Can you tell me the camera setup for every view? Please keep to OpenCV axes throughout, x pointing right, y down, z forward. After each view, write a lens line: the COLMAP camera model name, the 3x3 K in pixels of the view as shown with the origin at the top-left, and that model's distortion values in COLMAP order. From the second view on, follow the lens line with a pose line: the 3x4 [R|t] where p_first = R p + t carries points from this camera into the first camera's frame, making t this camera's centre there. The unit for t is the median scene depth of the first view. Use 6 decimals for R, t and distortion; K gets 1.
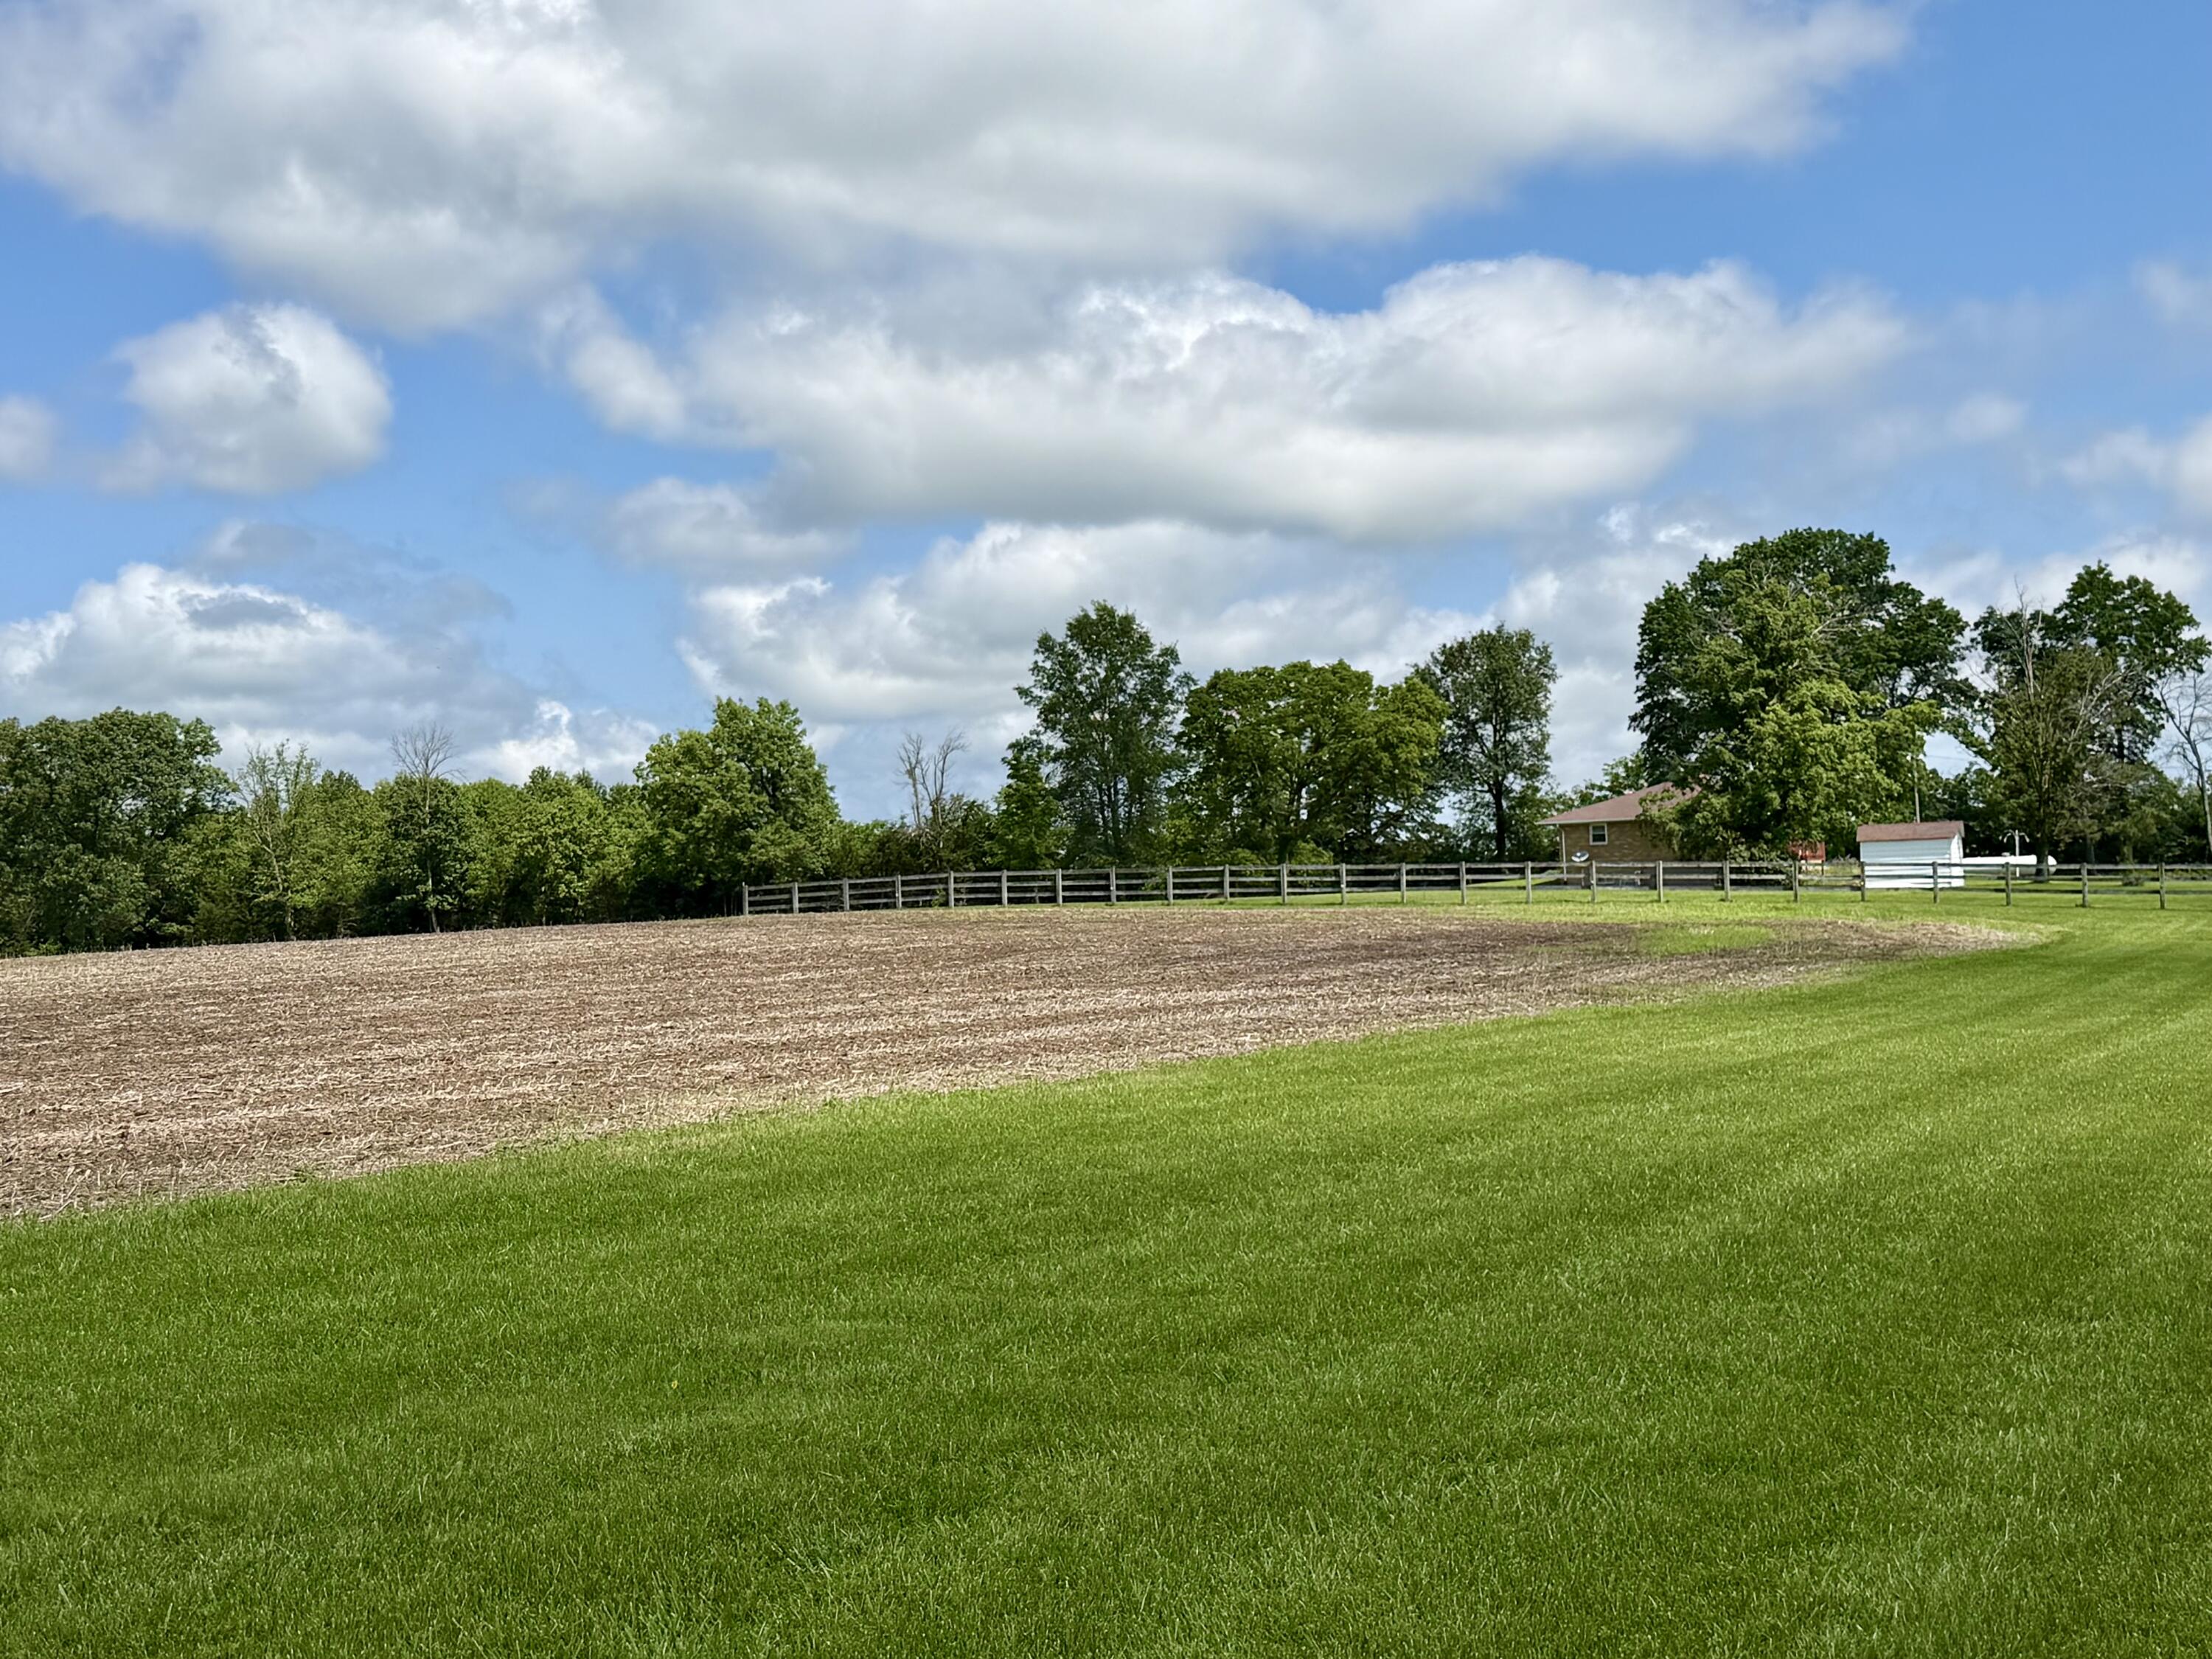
lens RADIAL K [[3092.2, 0, 1106.2], [0, 3092.2, 829.5], [0, 0, 1]] dist [0.006102, 0.000000]
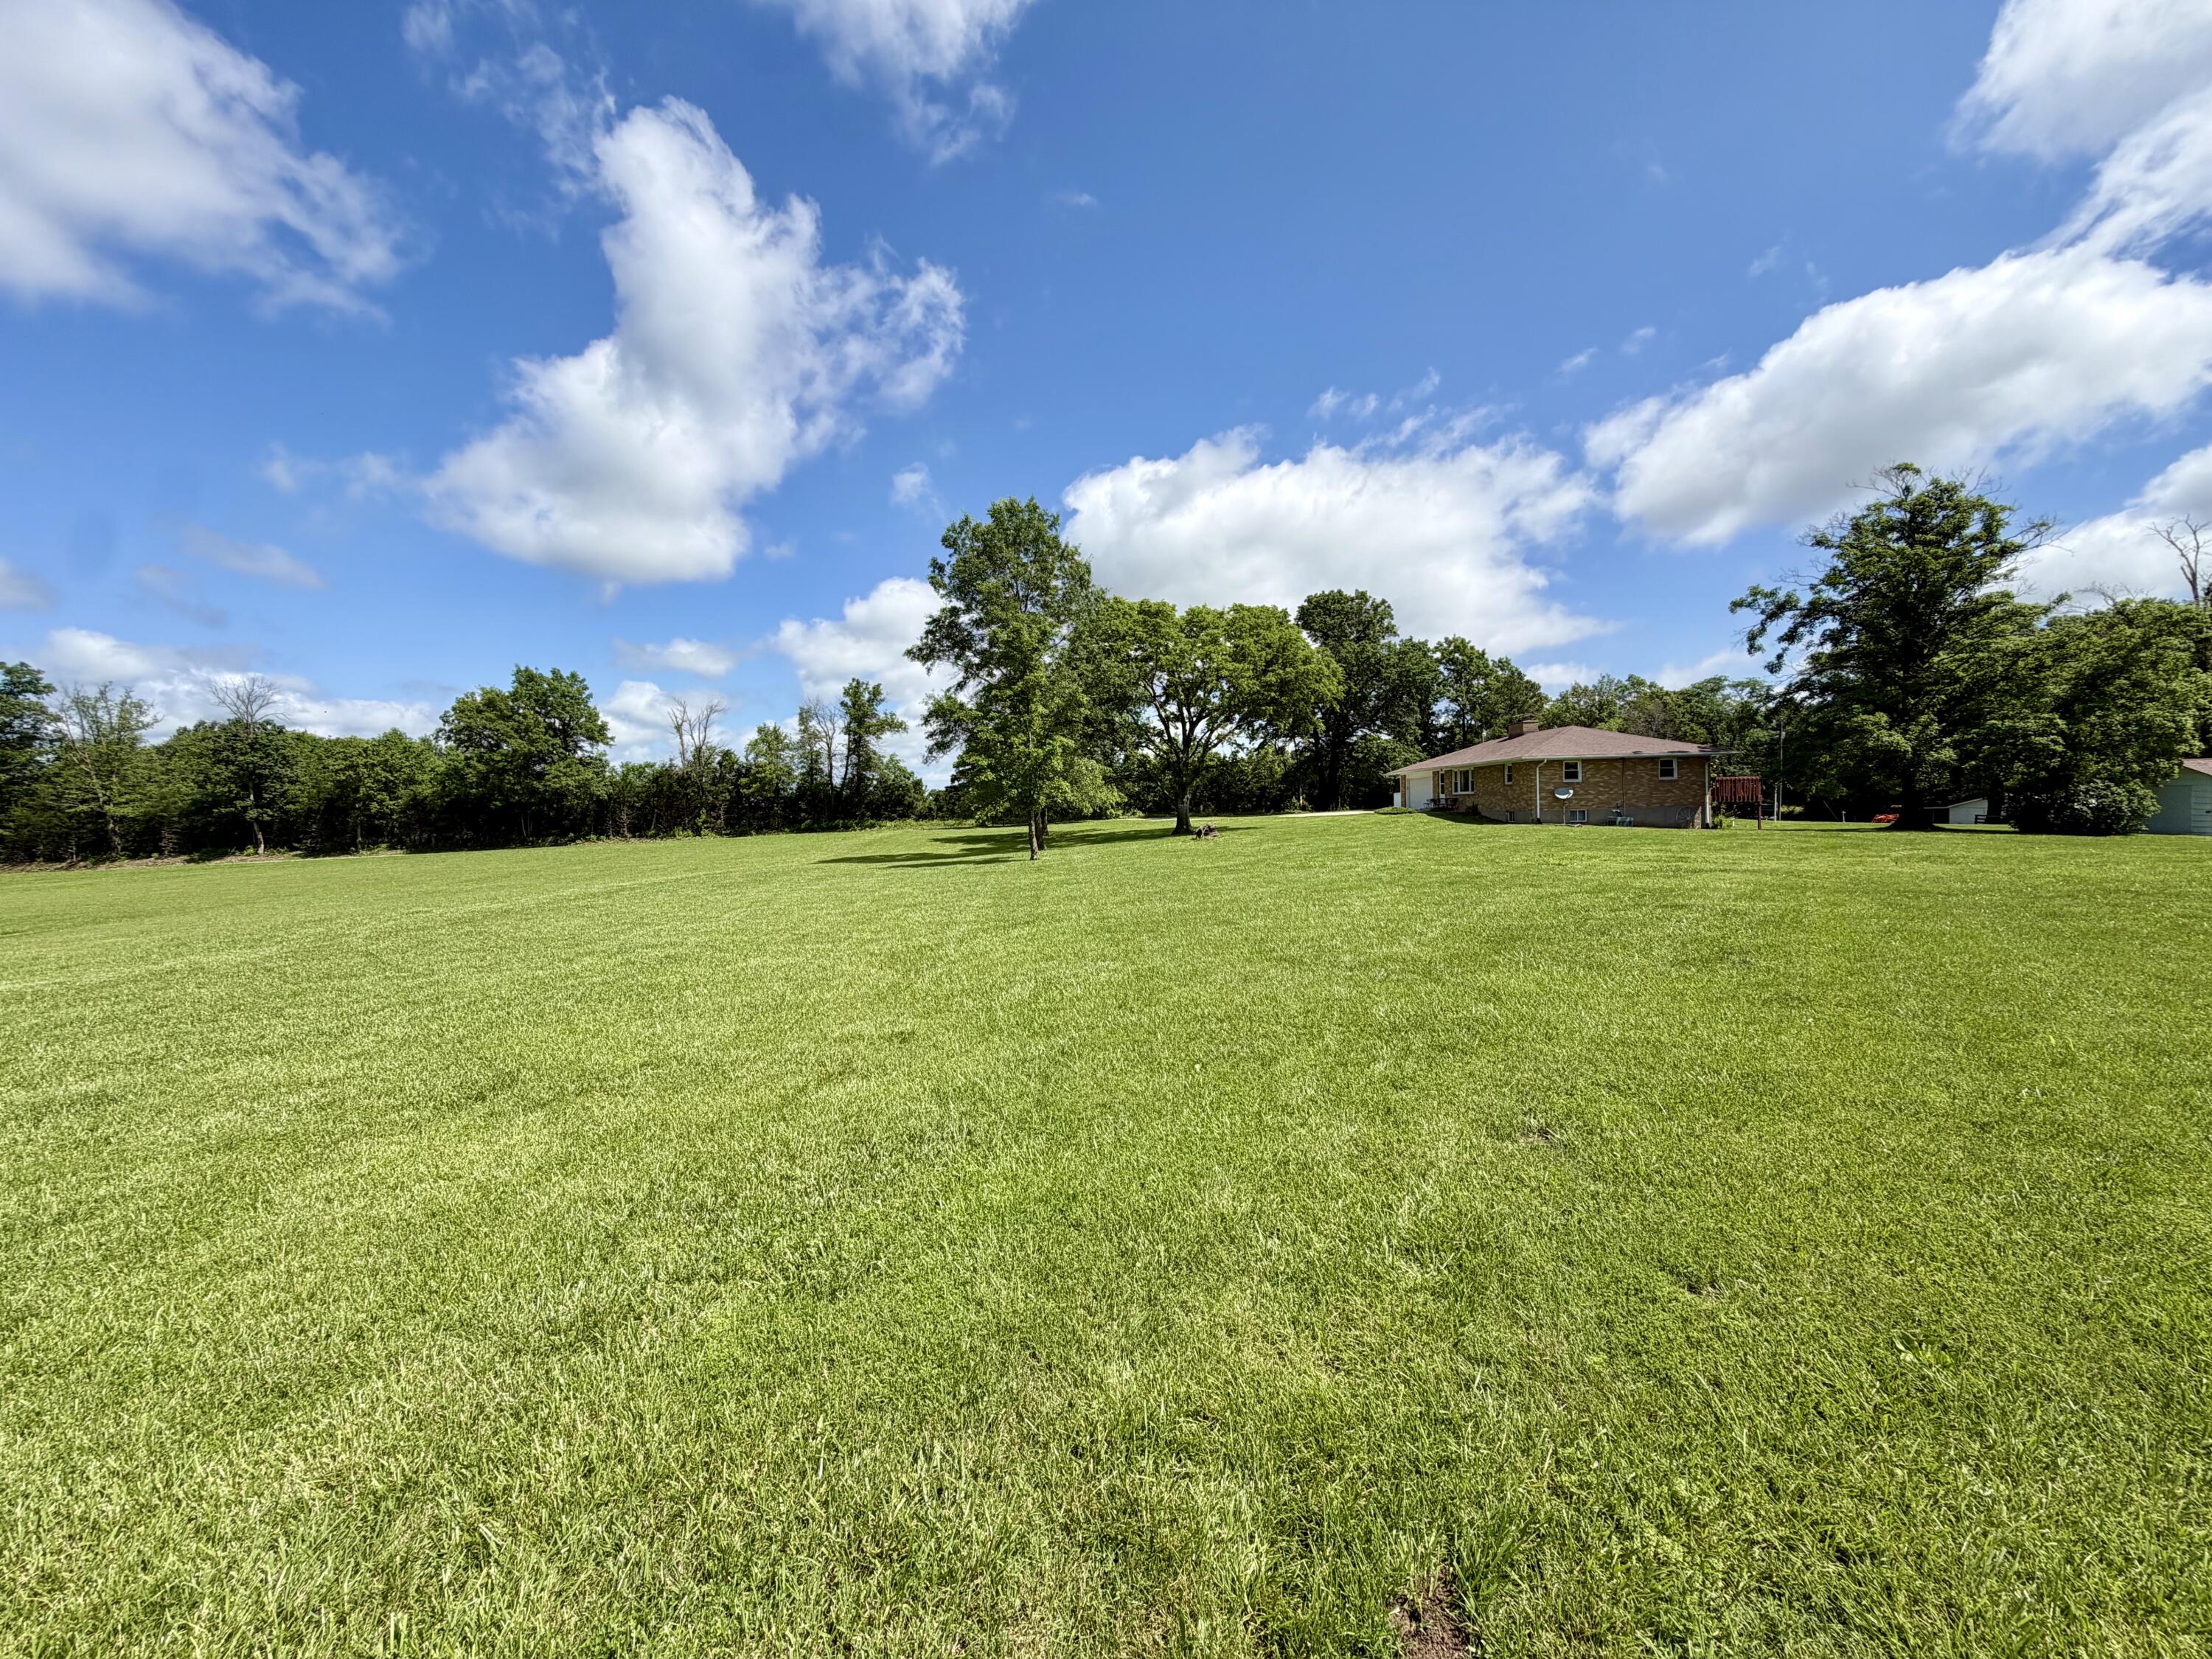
lens RADIAL K [[887.4, 0, 1102.7], [0, 887.4, 828.3], [0, 0, 1]] dist [-0.000292, -0.000150]
pose [[0.899725, 0.007335, 0.436395, -0.064321], [-0.023990, 0.999178, 0.032667, 0.009247], [-0.435797, -0.039861, 0.899162, 0.540047]]
